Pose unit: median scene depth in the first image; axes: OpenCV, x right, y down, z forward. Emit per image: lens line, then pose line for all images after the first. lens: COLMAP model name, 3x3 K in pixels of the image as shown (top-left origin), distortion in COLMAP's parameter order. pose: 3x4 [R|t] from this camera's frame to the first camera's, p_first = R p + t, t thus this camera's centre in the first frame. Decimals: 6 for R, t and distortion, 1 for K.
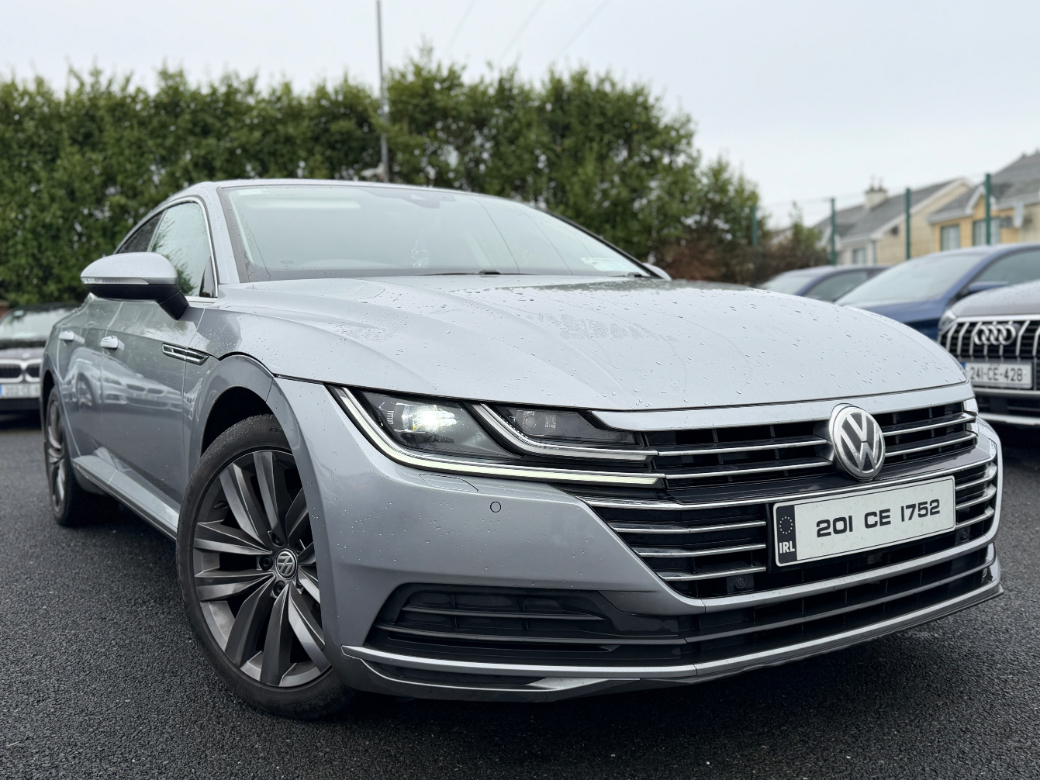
lens RADIAL K [[1015.4, 0, 454.7], [0, 1015.4, 390.9], [0, 0, 1]] dist [0.088447, -0.234491]
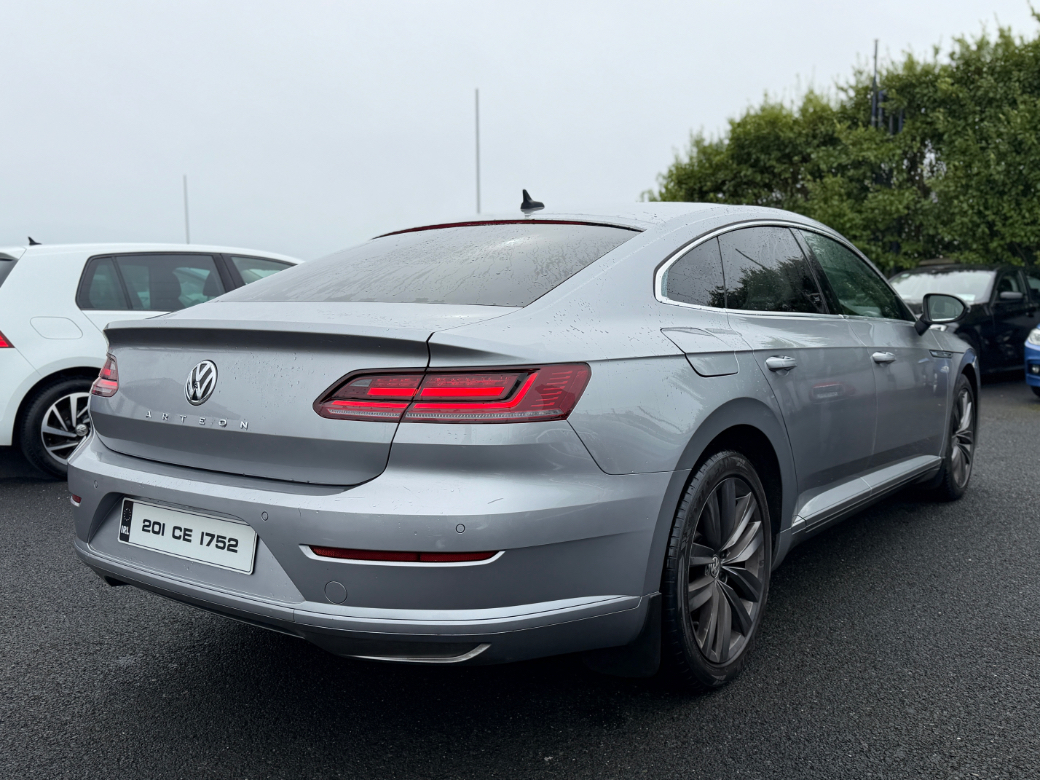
lens RADIAL K [[991.5, 0, 470.4], [0, 991.5, 388.6], [0, 0, 1]] dist [0.005728, 0.009164]
pose [[0.365693, 0.113298, -0.923814, 0.327837], [-0.048365, 0.993535, 0.102704, -0.037448], [0.929478, 0.007122, 0.368808, 0.180482]]
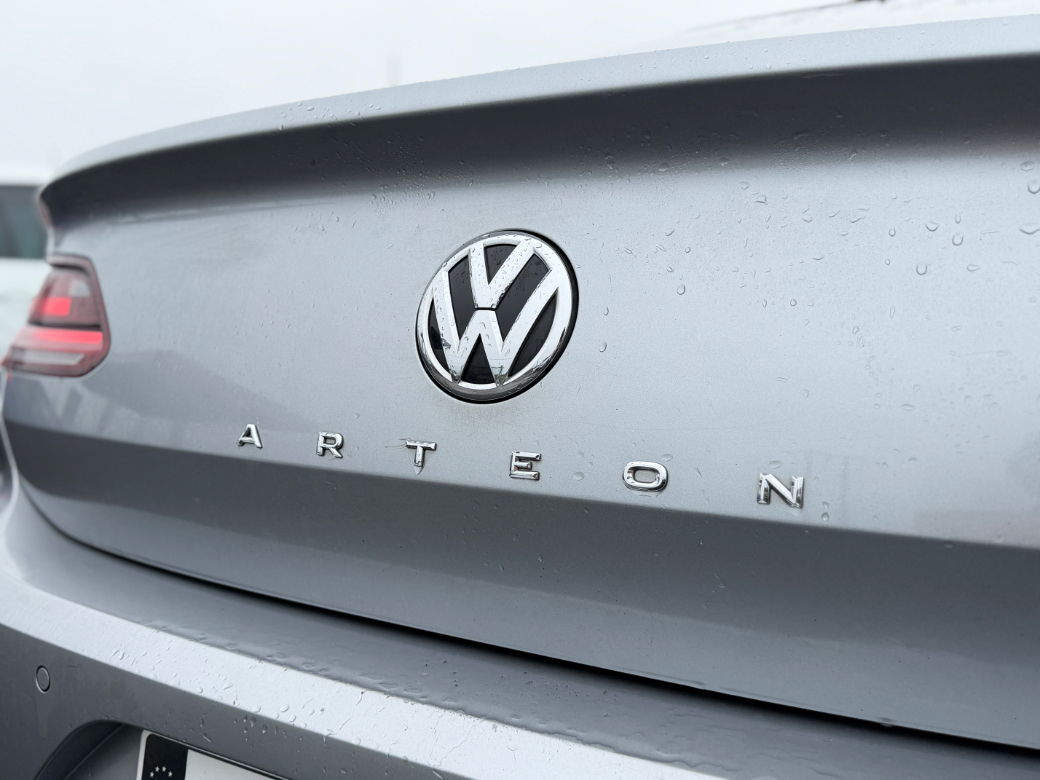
lens RADIAL K [[991.5, 0, 470.4], [0, 991.5, 388.6], [0, 0, 1]] dist [0.005728, 0.009164]
pose [[0.484136, 0.113797, -0.867561, 0.134781], [-0.060032, 0.993490, 0.096815, -0.012256], [0.872931, 0.005210, 0.487816, 0.176654]]
